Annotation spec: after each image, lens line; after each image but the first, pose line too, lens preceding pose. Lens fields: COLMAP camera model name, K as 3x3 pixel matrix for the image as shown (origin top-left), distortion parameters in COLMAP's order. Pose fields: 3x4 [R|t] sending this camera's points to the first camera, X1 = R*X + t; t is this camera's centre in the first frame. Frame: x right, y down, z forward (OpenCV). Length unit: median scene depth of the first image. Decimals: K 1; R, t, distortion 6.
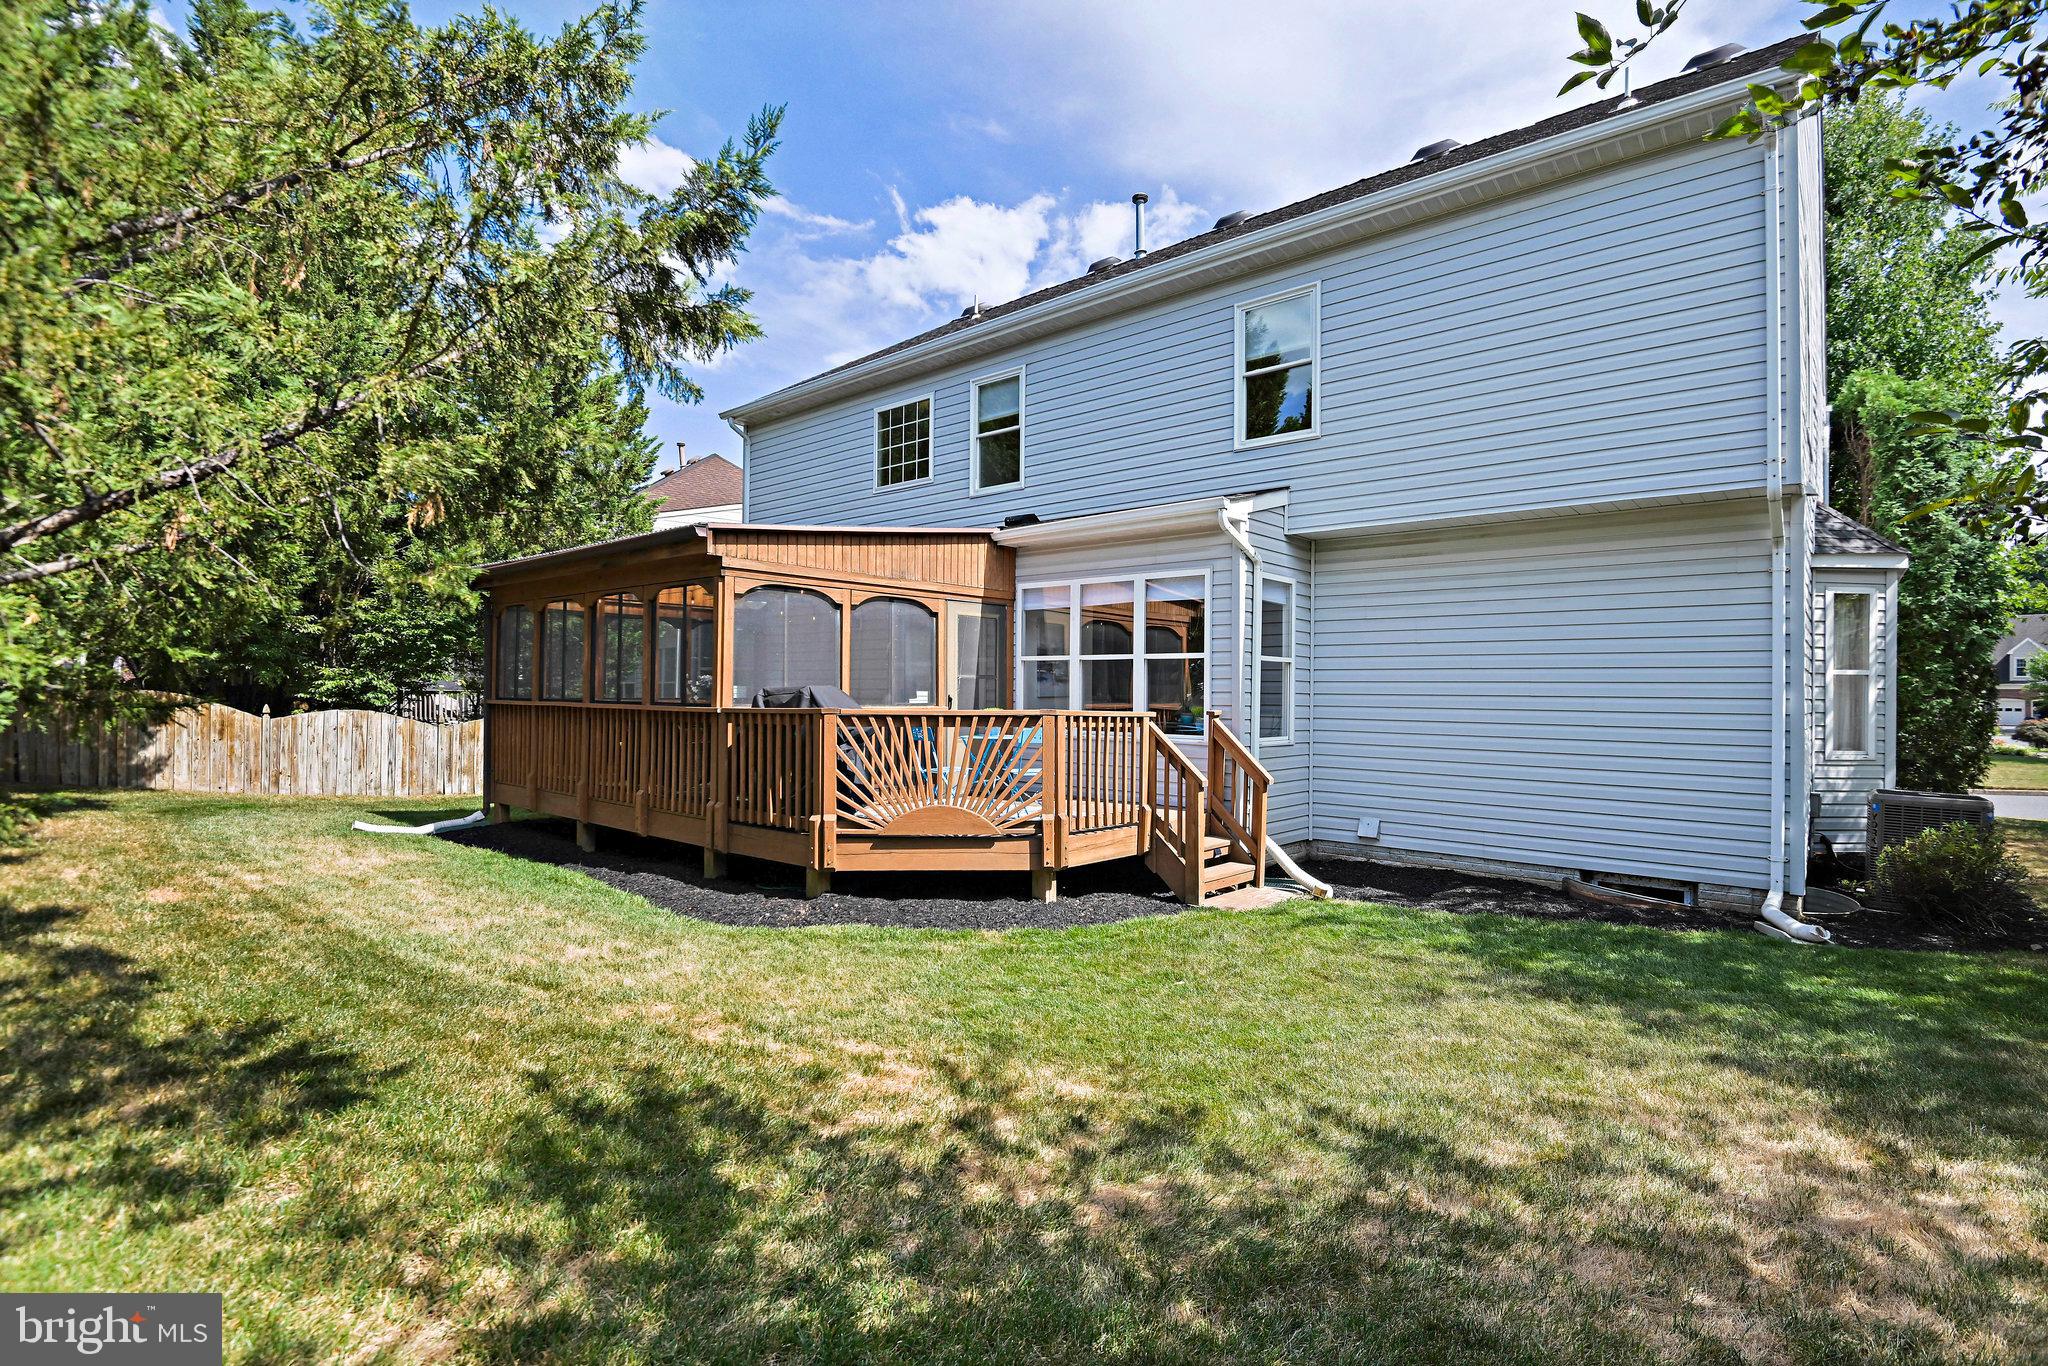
lens RADIAL K [[962.9, 0, 1024.0], [0, 962.9, 683.0], [0, 0, 1]] dist [-0.005459, -0.009260]
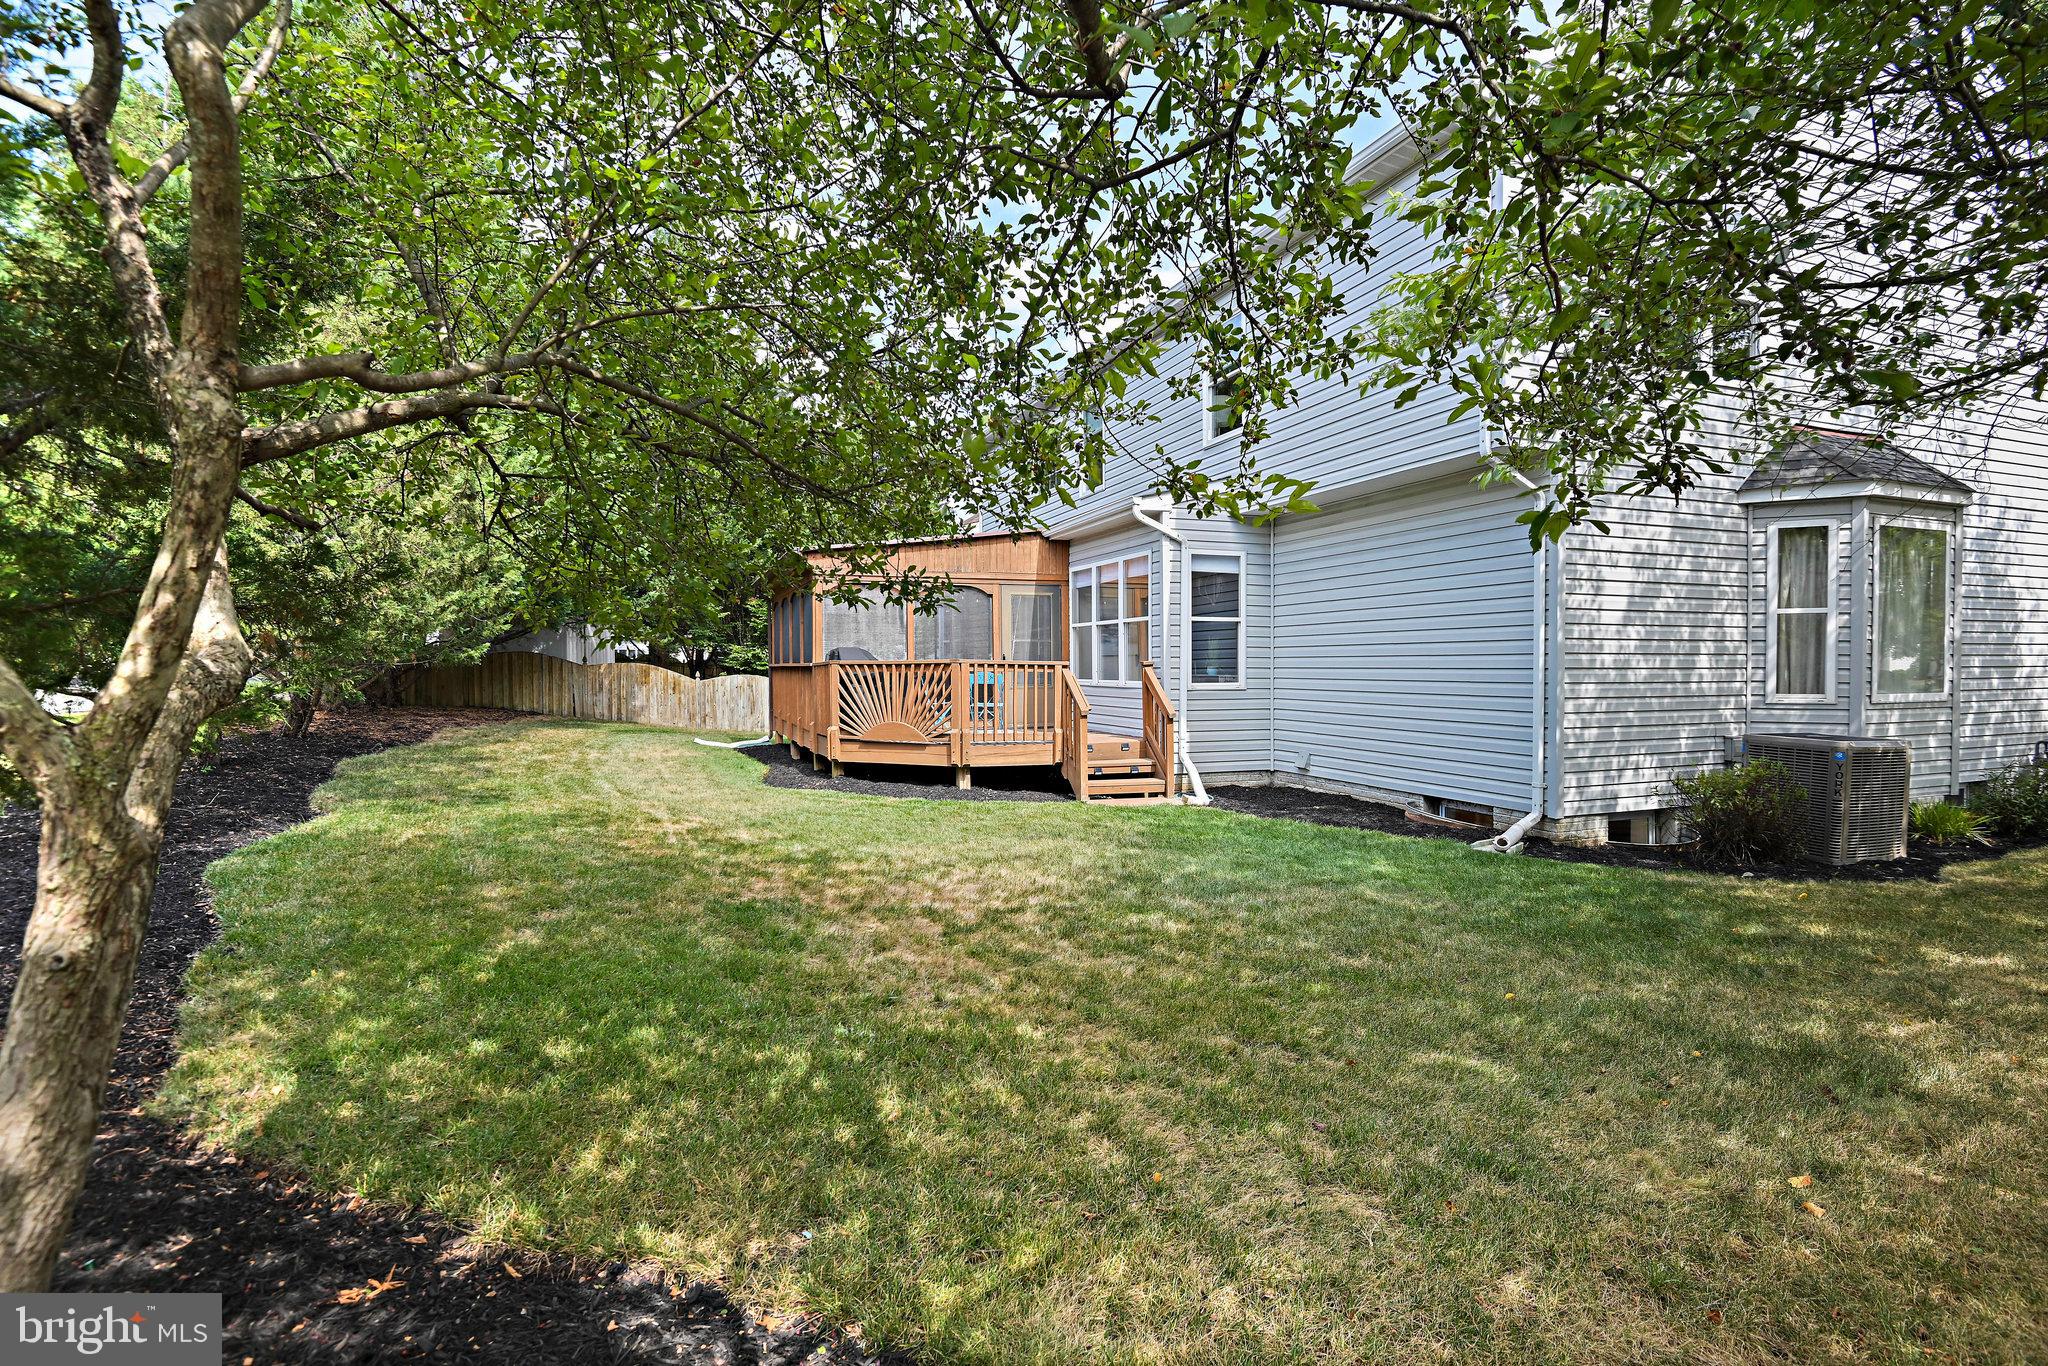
lens RADIAL K [[962.9, 0, 1024.0], [0, 962.9, 683.0], [0, 0, 1]] dist [-0.005459, -0.009260]
pose [[0.880137, -0.005021, -0.474692, 0.636949], [0.017418, 0.999612, 0.021721, 0.026394], [0.474399, -0.027386, 0.879884, -0.200645]]
